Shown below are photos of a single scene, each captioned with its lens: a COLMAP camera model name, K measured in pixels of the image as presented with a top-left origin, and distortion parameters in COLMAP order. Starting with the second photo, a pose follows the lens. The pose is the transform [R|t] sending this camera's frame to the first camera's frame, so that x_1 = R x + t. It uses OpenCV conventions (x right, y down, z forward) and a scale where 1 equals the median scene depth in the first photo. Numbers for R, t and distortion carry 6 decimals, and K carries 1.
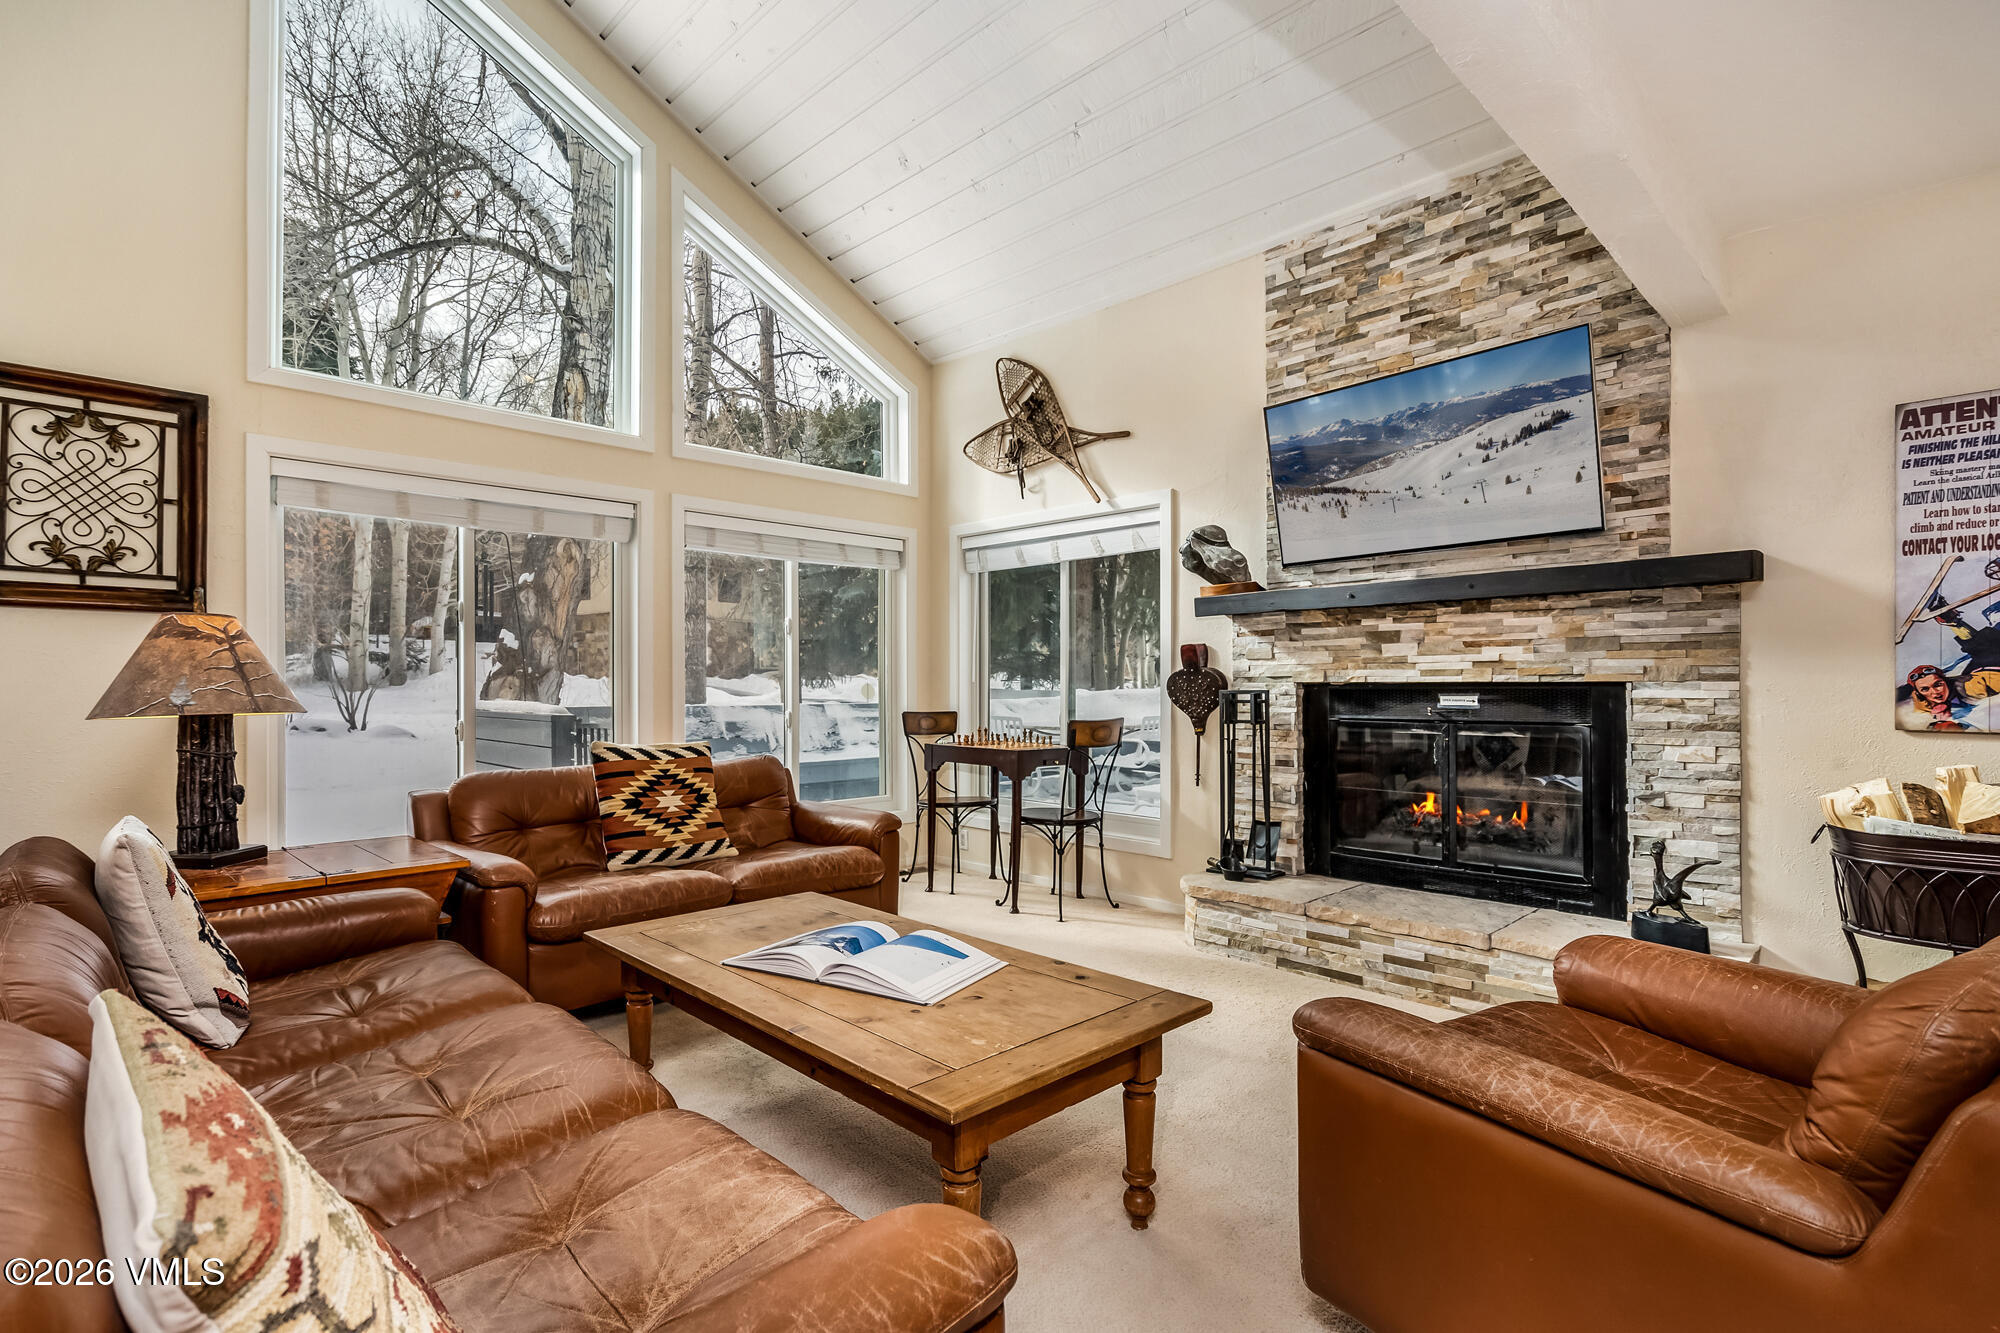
lens RADIAL K [[934.0, 0, 996.8], [0, 934.0, 671.5], [0, 0, 1]] dist [-0.003341, -0.000485]
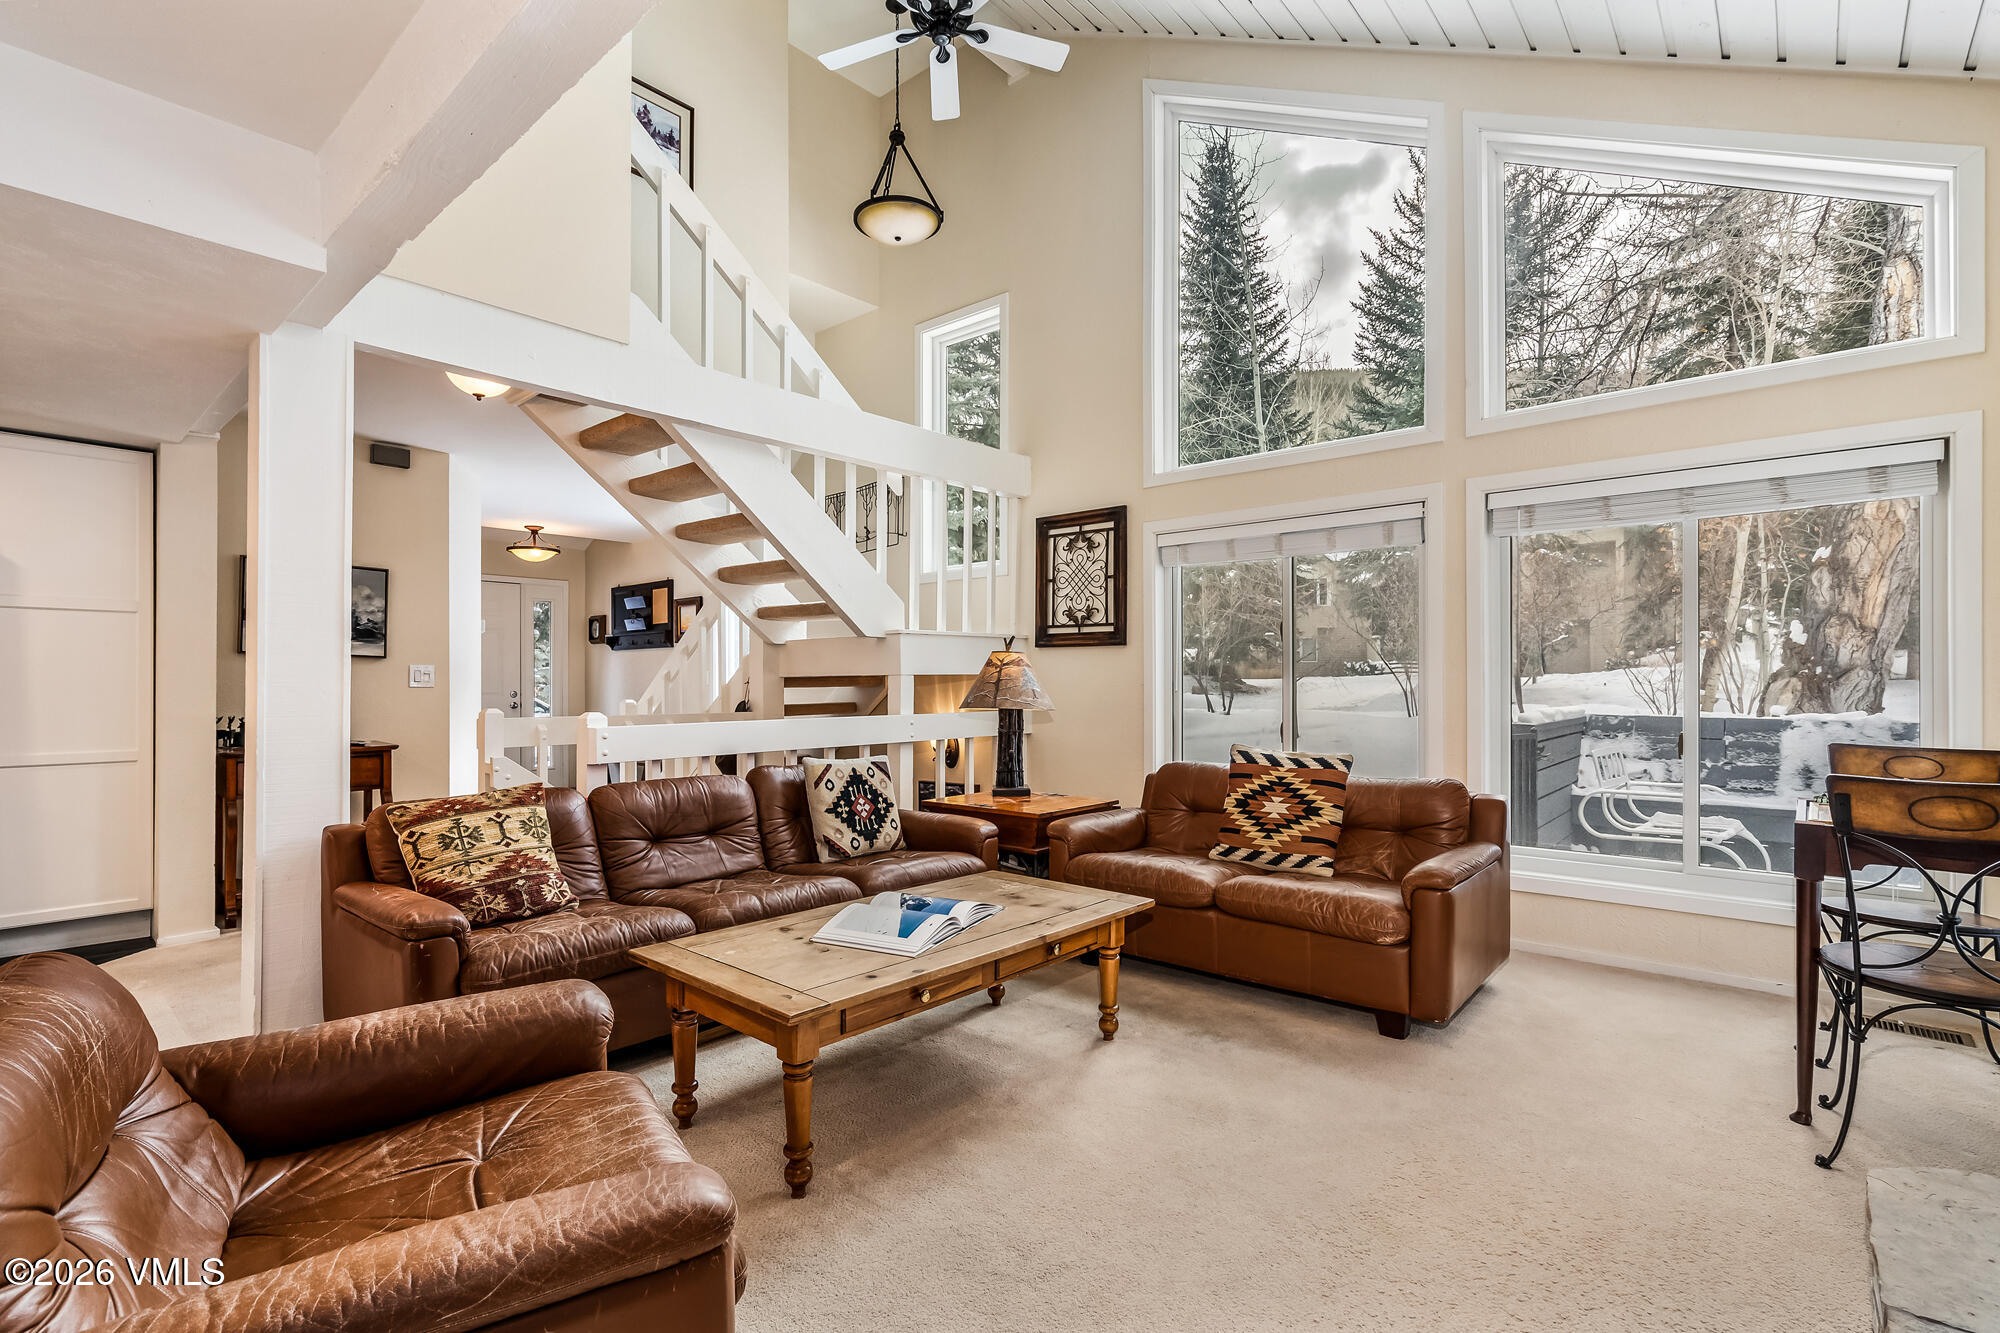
lens RADIAL K [[934.0, 0, 950.4], [0, 934.0, 681.1], [0, 0, 1]] dist [-0.003341, -0.000485]
pose [[0.048717, 0.000477, -0.998812, 0.670050], [0.012587, 0.999920, 0.001091, -0.006526], [0.998733, -0.012625, 0.048707, 0.601517]]
